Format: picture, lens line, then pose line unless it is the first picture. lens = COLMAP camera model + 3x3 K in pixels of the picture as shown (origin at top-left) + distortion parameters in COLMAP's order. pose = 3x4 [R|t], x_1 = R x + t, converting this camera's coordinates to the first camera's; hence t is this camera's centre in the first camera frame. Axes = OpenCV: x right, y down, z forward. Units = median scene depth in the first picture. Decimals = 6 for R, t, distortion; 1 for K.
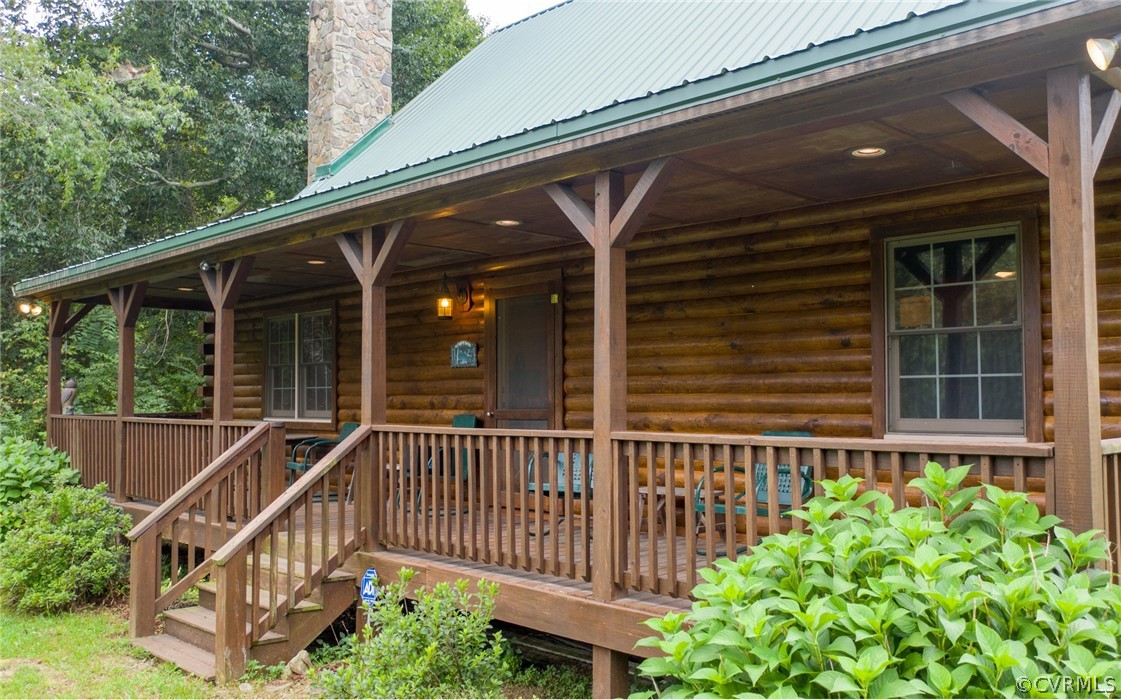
lens RADIAL K [[1016.3, 0, 576.8], [0, 1016.3, 348.9], [0, 0, 1]] dist [-0.012725, -0.002483]
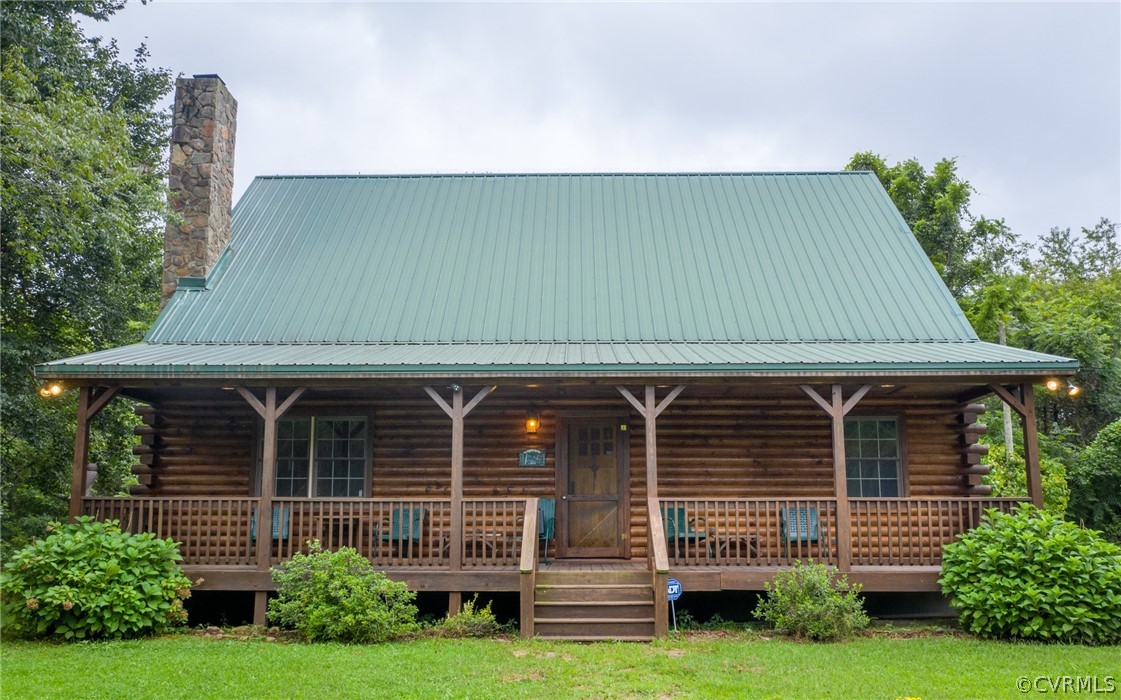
lens RADIAL K [[1016.3, 0, 576.8], [0, 1016.3, 348.9], [0, 0, 1]] dist [-0.012725, -0.002483]
pose [[0.703821, 0.118573, 0.700411, -1.487176], [-0.038088, 0.990852, -0.129468, 0.048882], [-0.709355, 0.064445, 0.701899, -0.145408]]
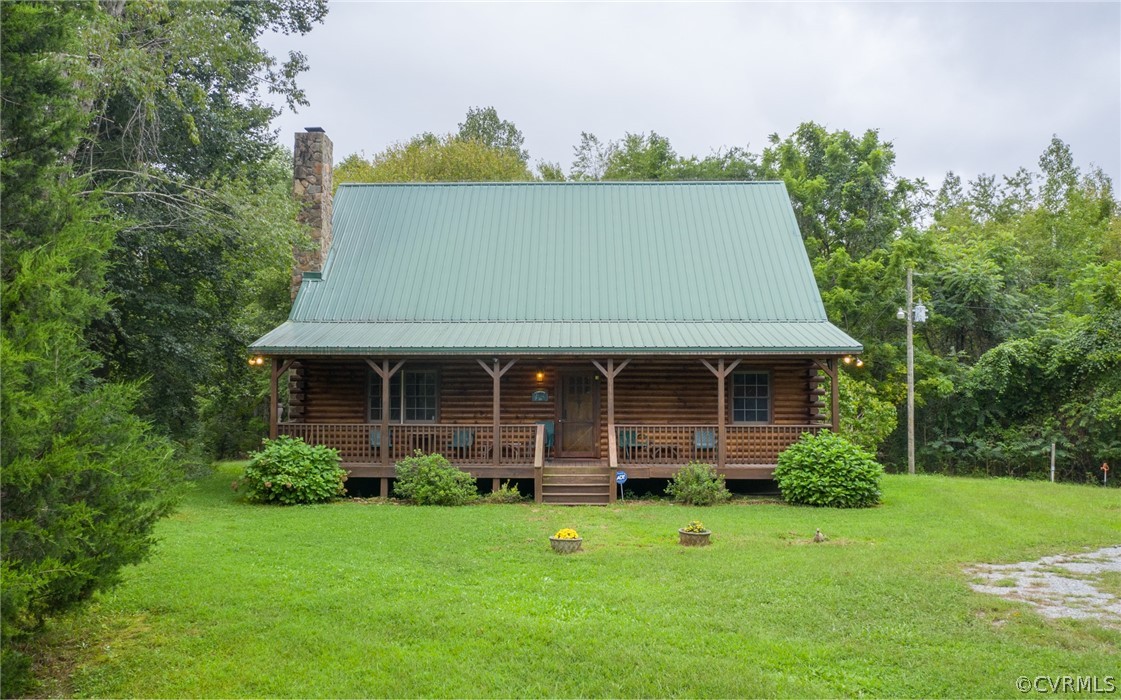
lens RADIAL K [[1016.3, 0, 576.8], [0, 1016.3, 348.9], [0, 0, 1]] dist [-0.012725, -0.002483]
pose [[0.704564, 0.042984, 0.708337, -2.303576], [-0.040835, 0.998966, -0.020003, -0.081557], [-0.708465, -0.014832, 0.705590, -0.992776]]
